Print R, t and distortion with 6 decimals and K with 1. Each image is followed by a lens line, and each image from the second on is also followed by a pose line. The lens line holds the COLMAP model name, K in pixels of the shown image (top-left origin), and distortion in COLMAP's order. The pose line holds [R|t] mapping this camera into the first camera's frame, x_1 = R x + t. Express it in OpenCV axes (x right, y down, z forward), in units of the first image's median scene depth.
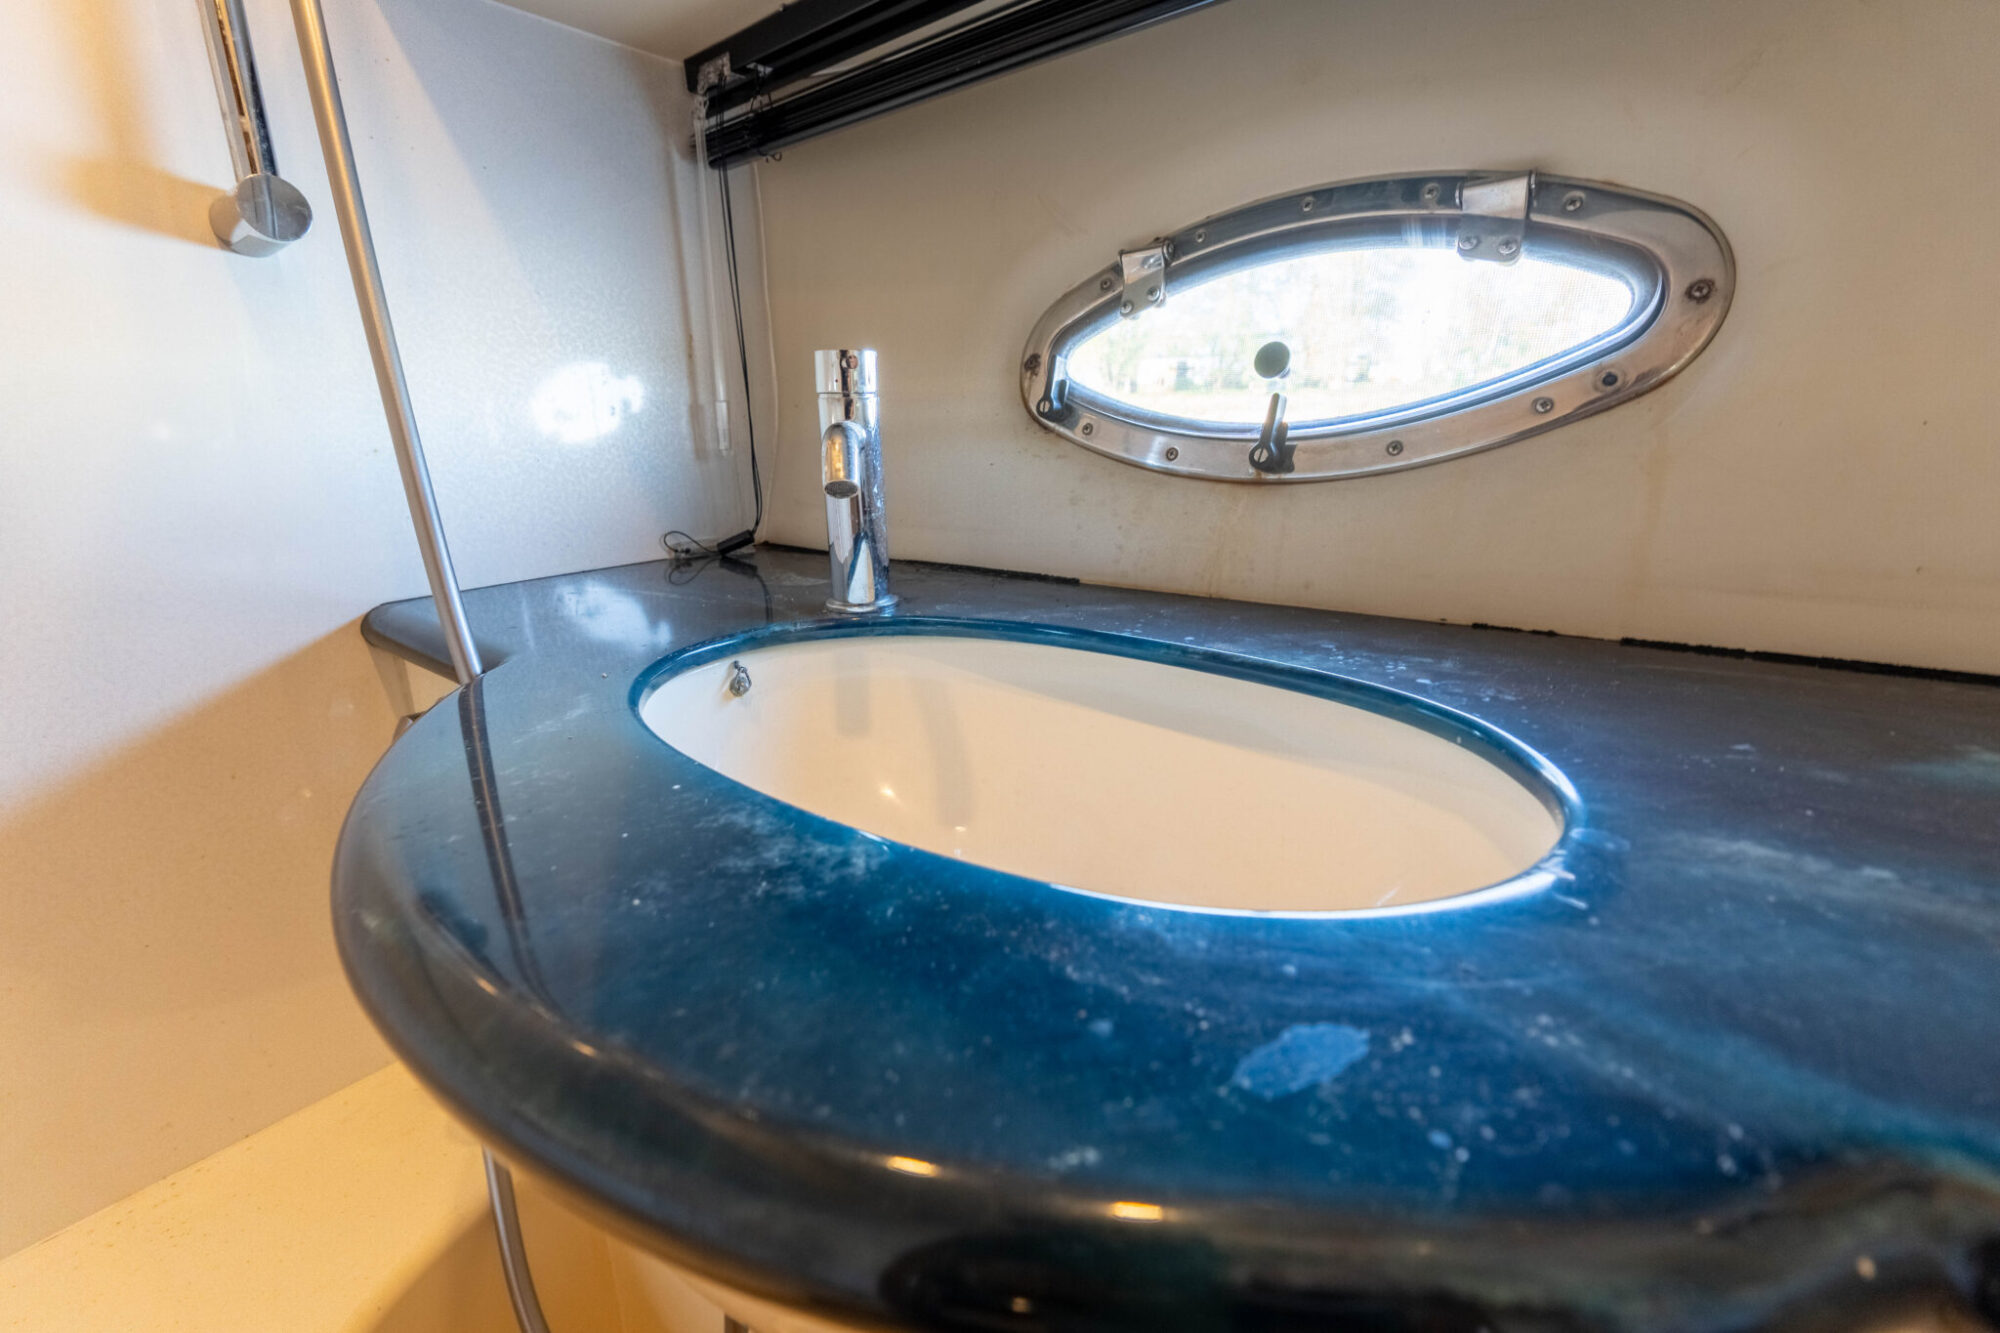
lens RADIAL K [[845.8, 0, 997.6], [0, 845.8, 663.0], [0, 0, 1]] dist [-0.002957, -0.000294]
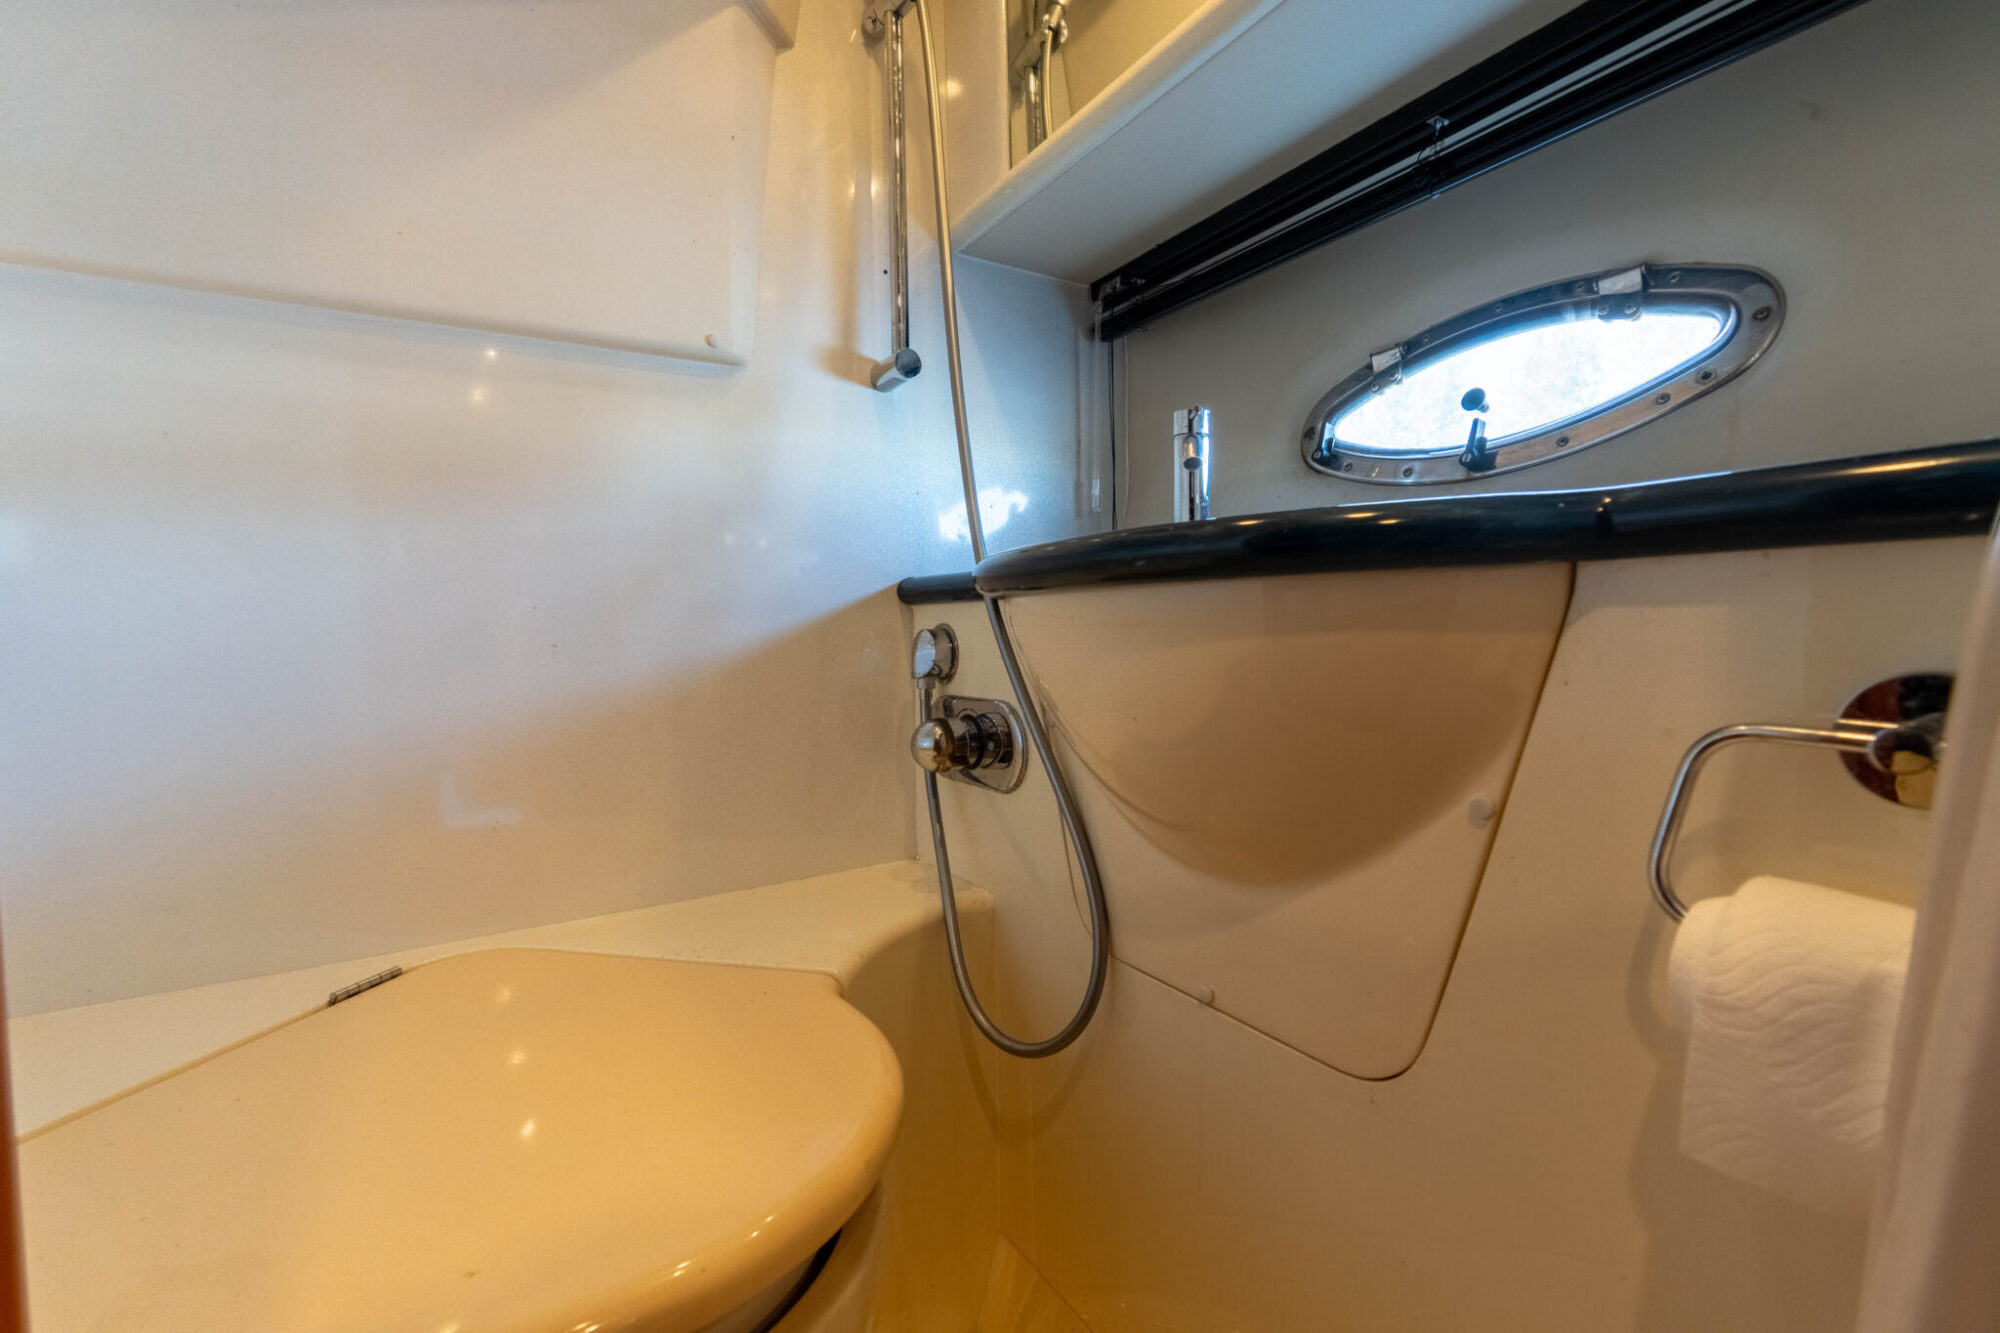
lens RADIAL K [[845.8, 0, 997.6], [0, 845.8, 663.0], [0, 0, 1]] dist [-0.002957, -0.000294]
pose [[0.946163, 0.019524, -0.323101, 0.012136], [-0.090424, 0.974383, -0.205917, 0.477675], [0.310804, 0.224047, 0.923690, -0.549956]]
